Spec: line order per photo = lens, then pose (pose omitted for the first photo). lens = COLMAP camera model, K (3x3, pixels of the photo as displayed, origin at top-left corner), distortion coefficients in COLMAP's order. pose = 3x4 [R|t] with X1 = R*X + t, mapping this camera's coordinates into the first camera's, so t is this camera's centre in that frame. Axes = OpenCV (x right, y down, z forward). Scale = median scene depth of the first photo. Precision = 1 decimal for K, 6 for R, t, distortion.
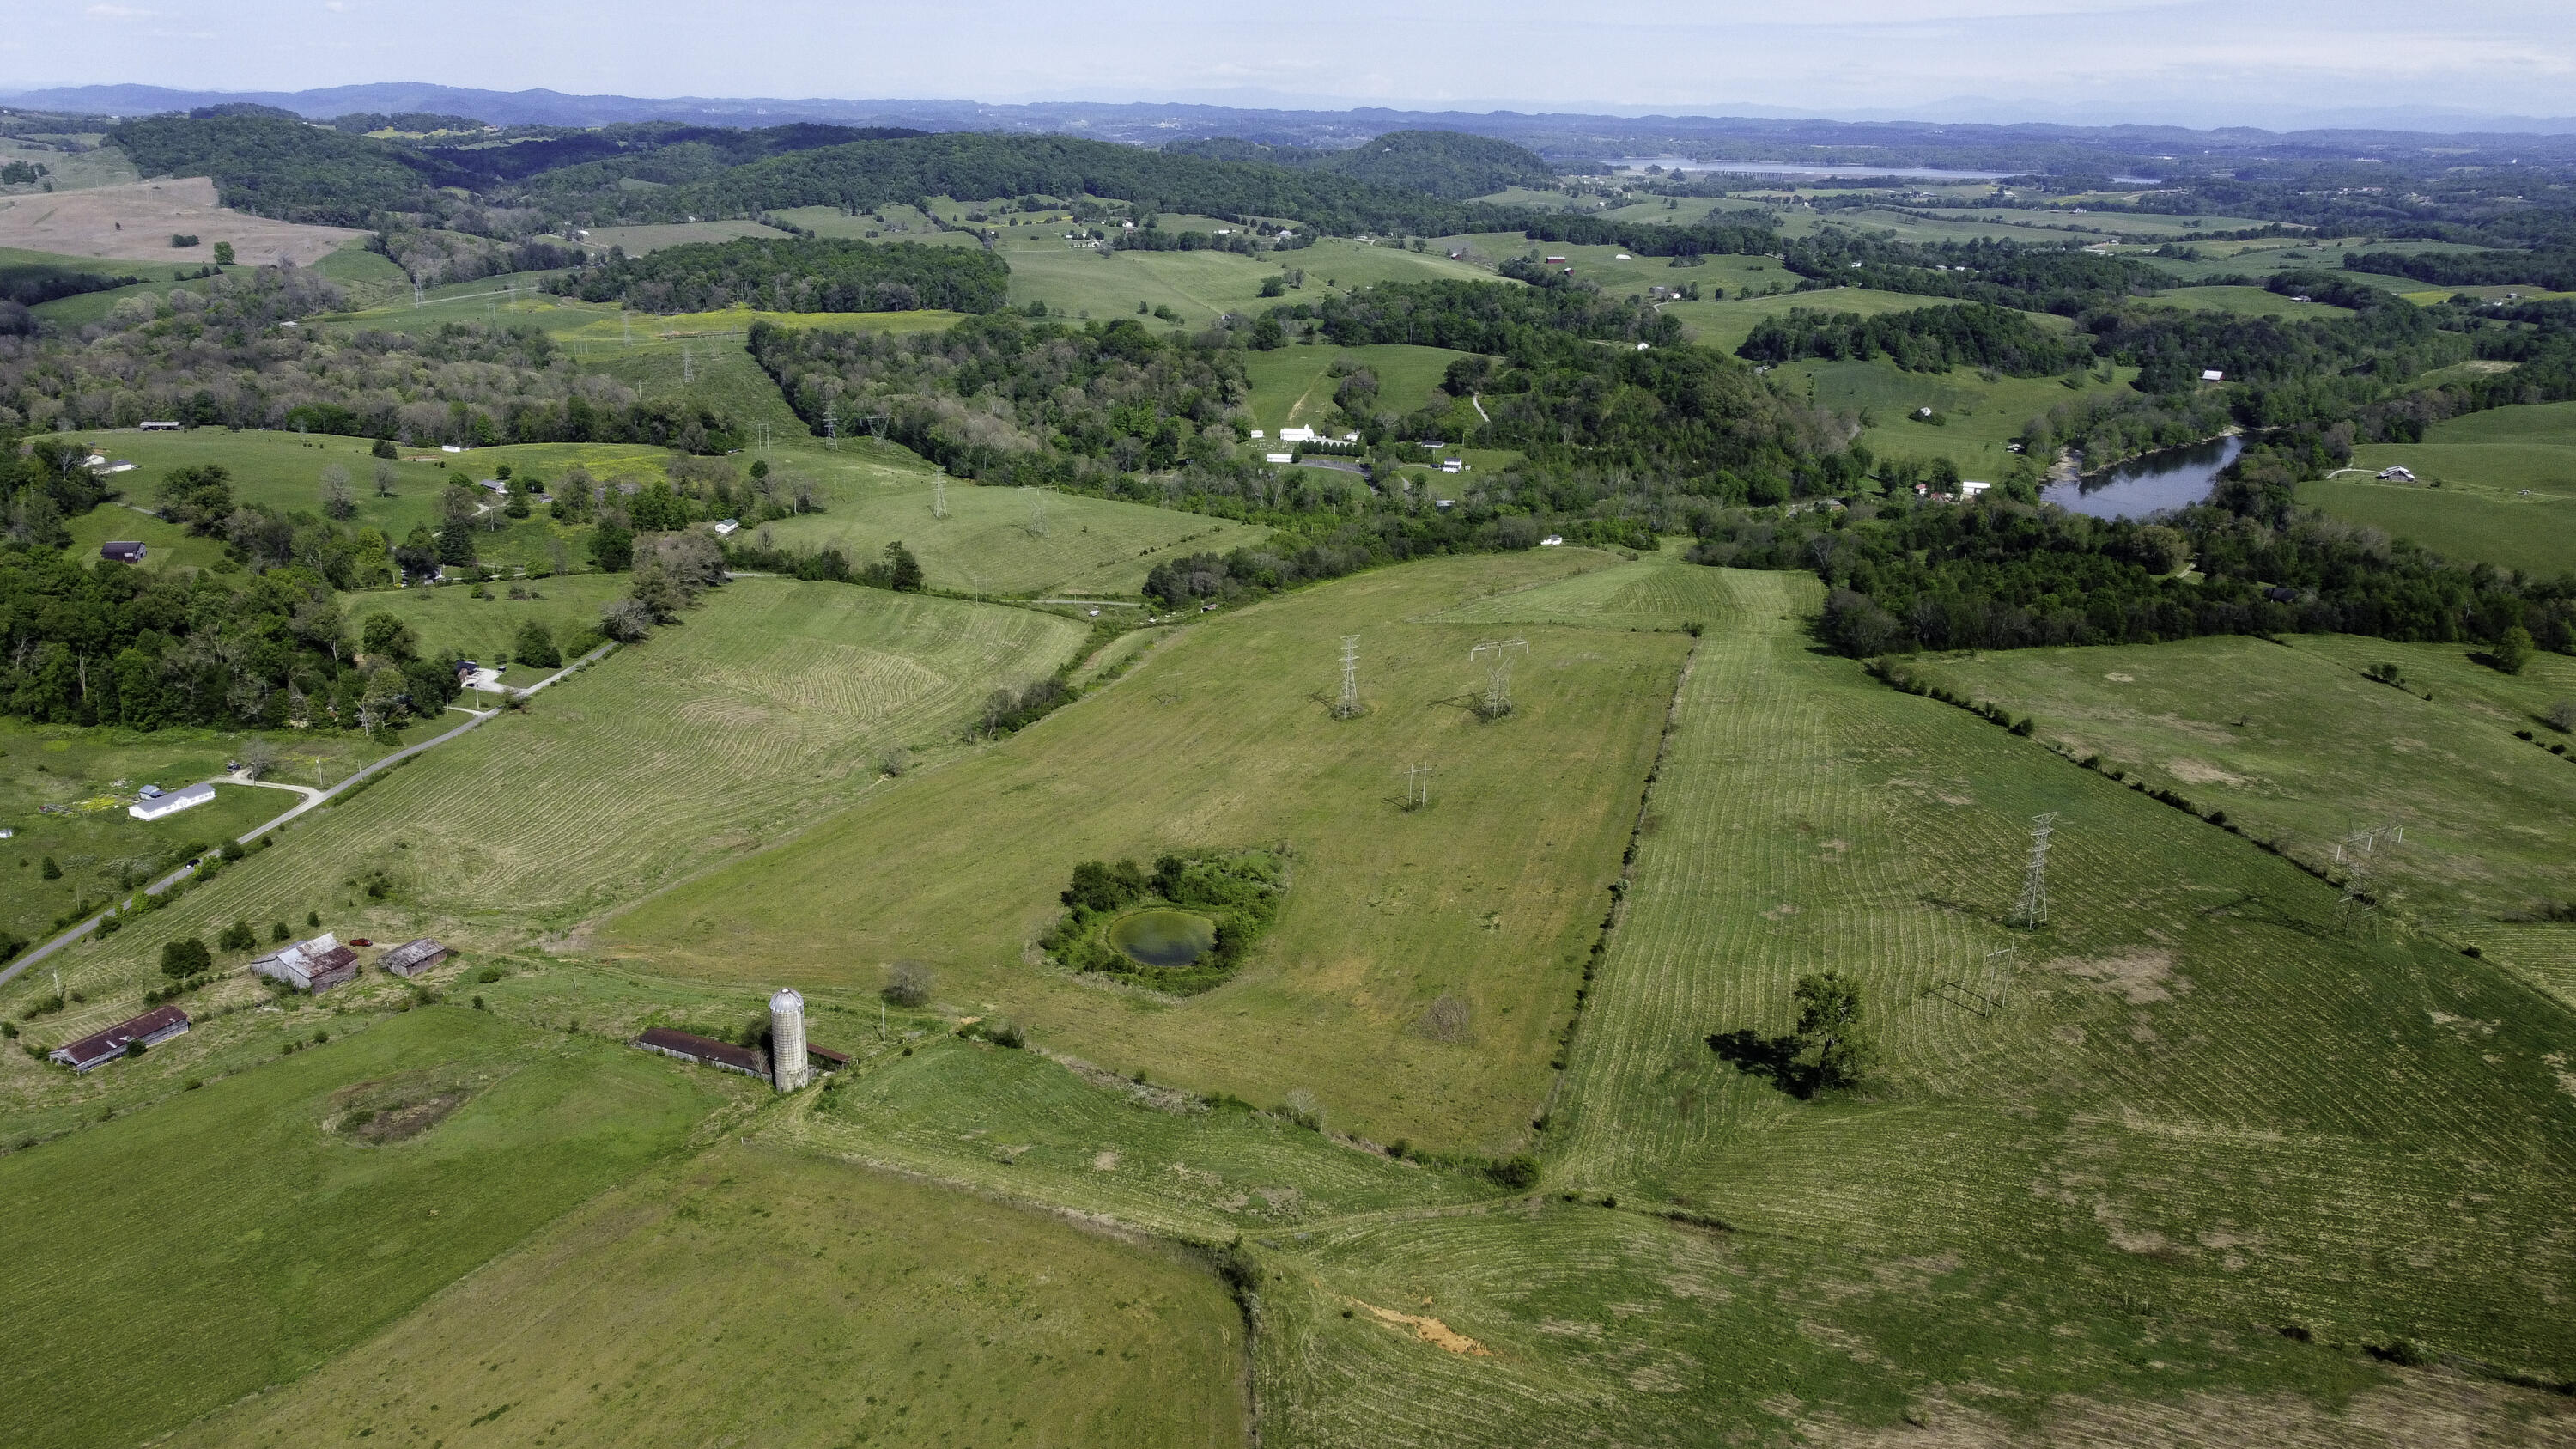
lens RADIAL K [[1942.1, 0, 1282.3], [0, 1942.1, 732.3], [0, 0, 1]] dist [0.001254, -0.007906]
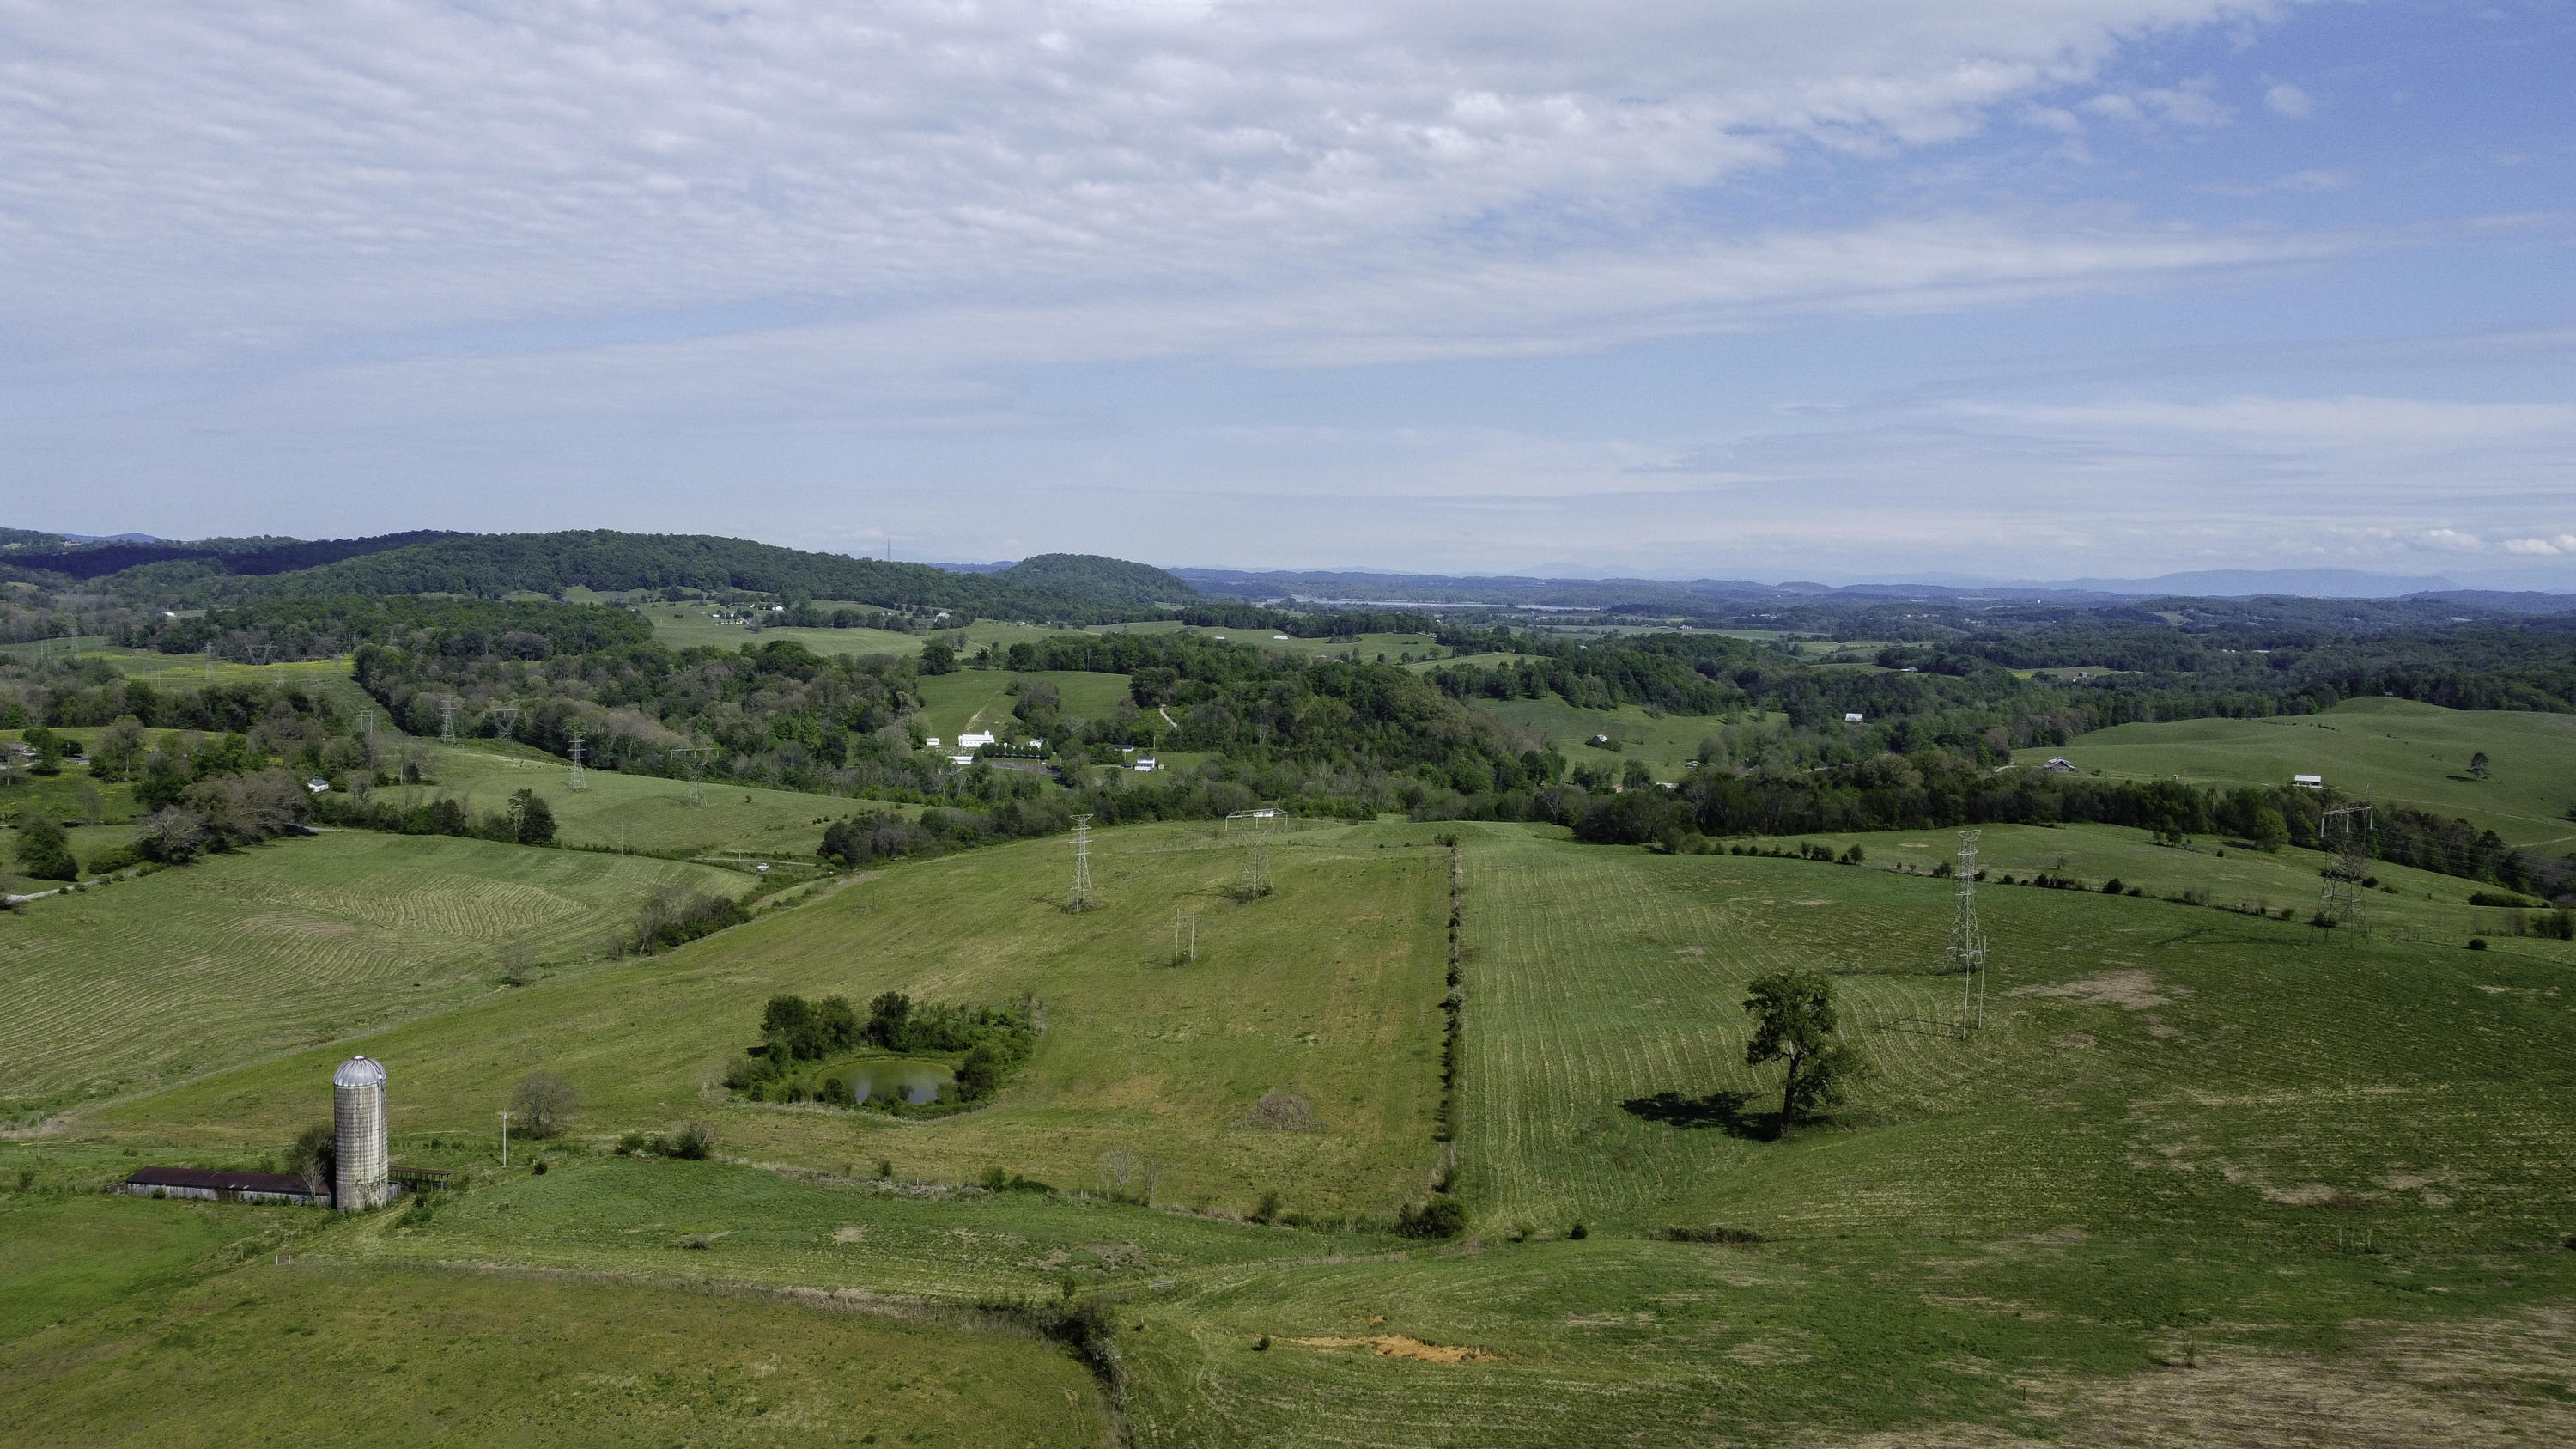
lens RADIAL K [[1942.1, 0, 1280.4], [0, 1942.1, 727.3], [0, 0, 1]] dist [0.001254, -0.007906]
pose [[0.983387, -0.007138, 0.181382, -0.032582], [0.048690, 0.972982, -0.225690, 0.105405], [-0.174870, 0.230772, 0.957165, 0.142485]]
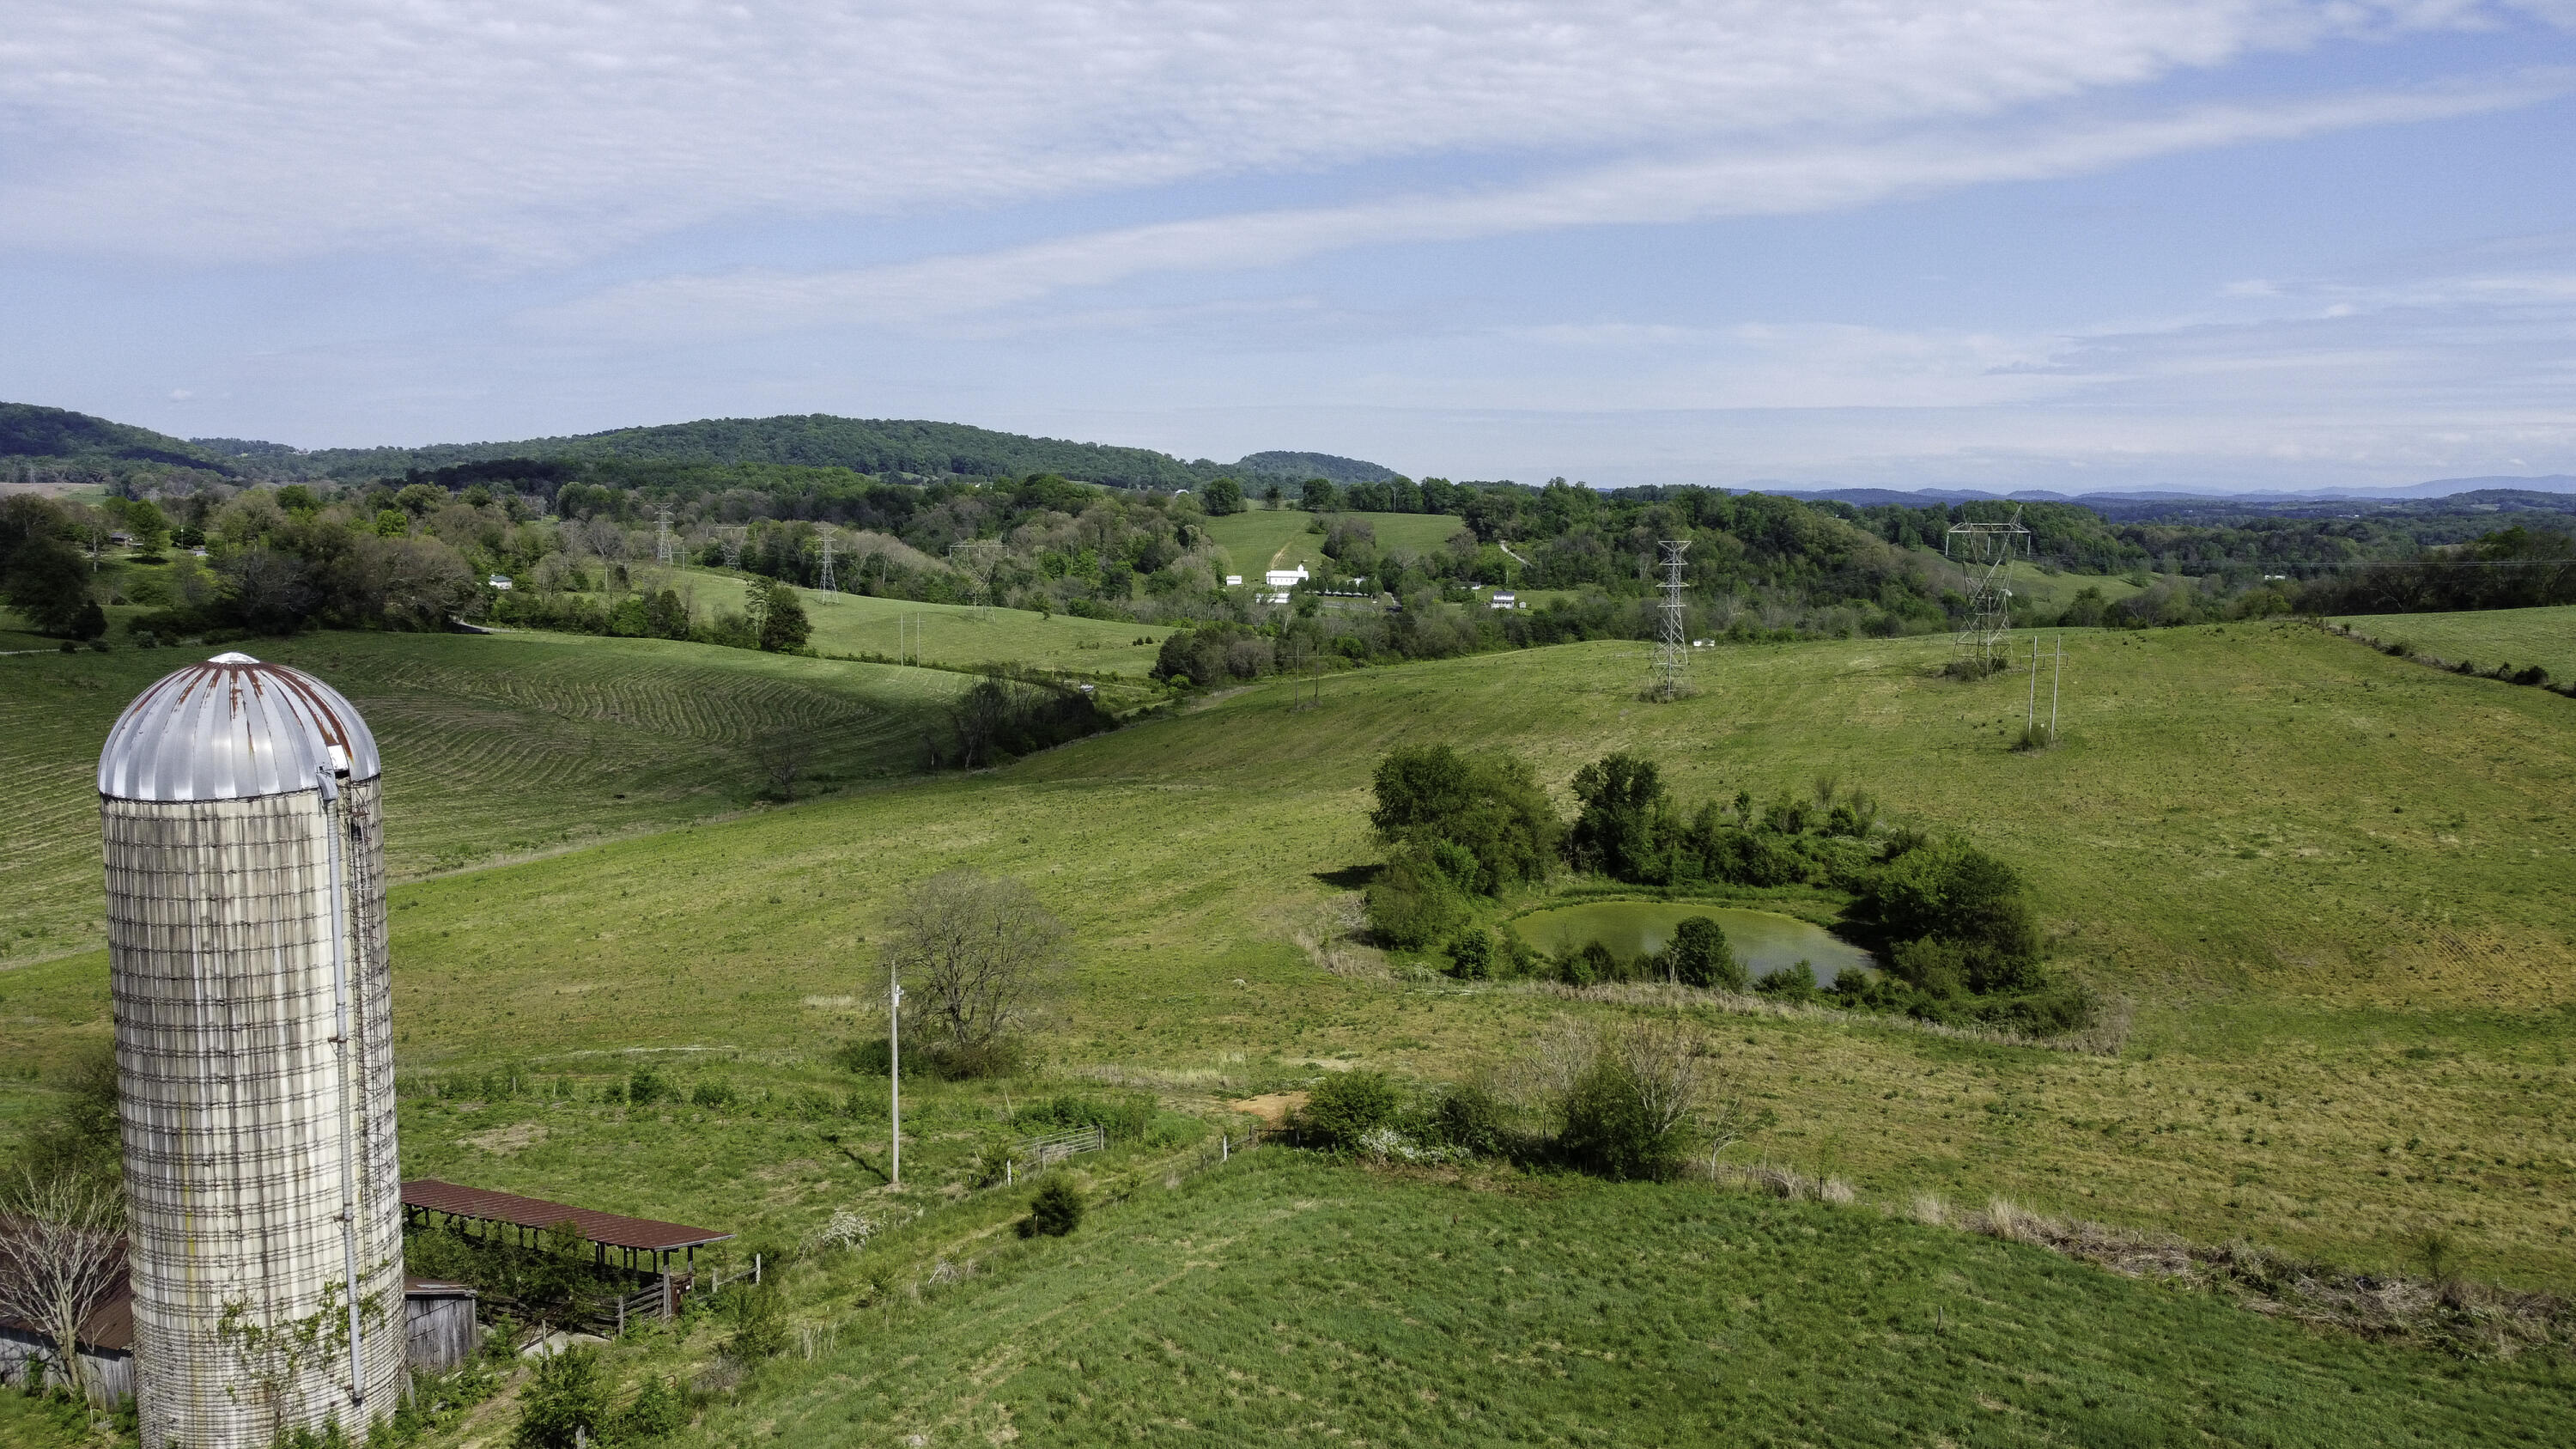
lens RADIAL K [[1942.1, 0, 1280.7], [0, 1942.1, 735.5], [0, 0, 1]] dist [0.001254, -0.007906]
pose [[0.996384, -0.014929, 0.083640, -0.109008], [0.030430, 0.981839, -0.187260, 0.090952], [-0.079325, 0.189128, 0.978743, 0.480365]]
